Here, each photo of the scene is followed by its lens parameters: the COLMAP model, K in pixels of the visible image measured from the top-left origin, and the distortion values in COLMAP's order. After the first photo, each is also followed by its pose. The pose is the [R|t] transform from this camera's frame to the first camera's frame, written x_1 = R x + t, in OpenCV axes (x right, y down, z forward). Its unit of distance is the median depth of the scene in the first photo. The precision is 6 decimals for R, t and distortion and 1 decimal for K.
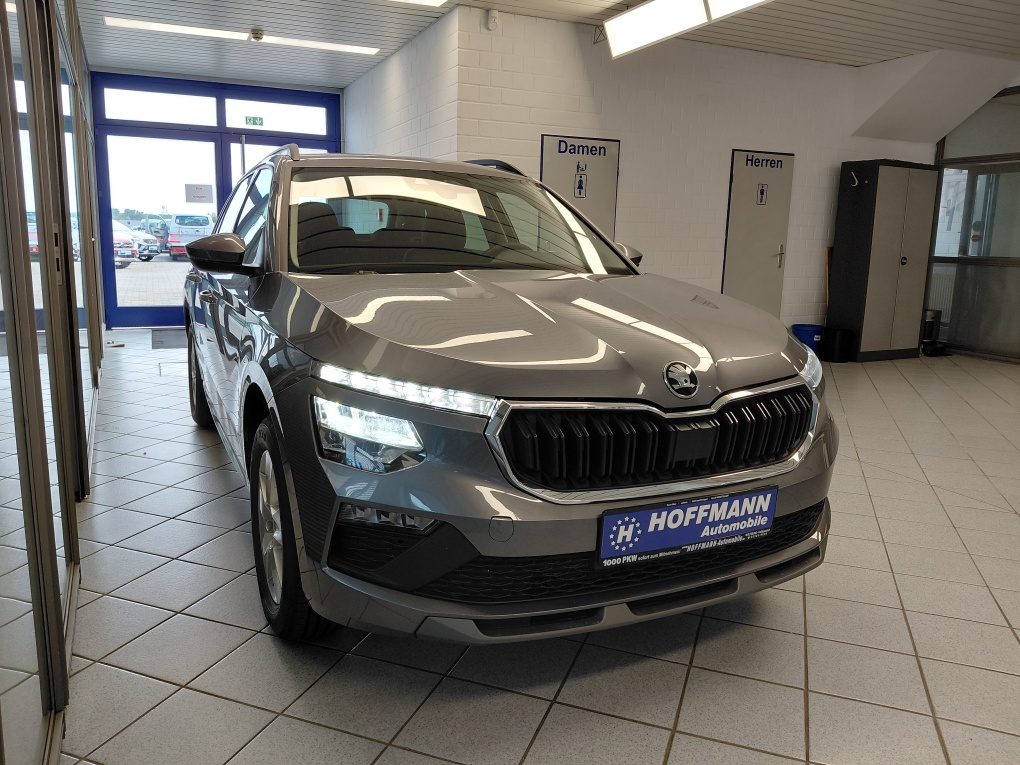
lens RADIAL K [[770.0, 0, 512.9], [0, 770.0, 384.4], [0, 0, 1]] dist [0.032198, -0.082520]
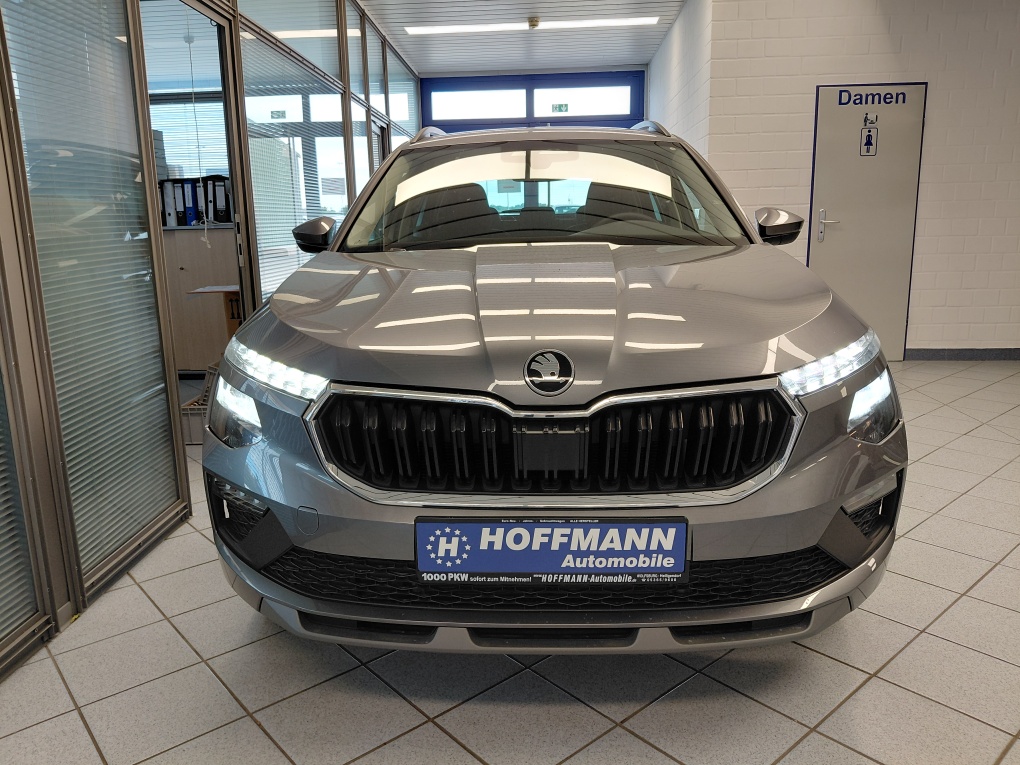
lens RADIAL K [[770.0, 0, 506.1], [0, 770.0, 382.4], [0, 0, 1]] dist [0.032198, -0.082520]
pose [[0.873580, 0.058694, -0.483127, 0.563725], [-0.048846, 0.998263, 0.032955, -0.019011], [0.484222, -0.005190, 0.874930, 0.262551]]
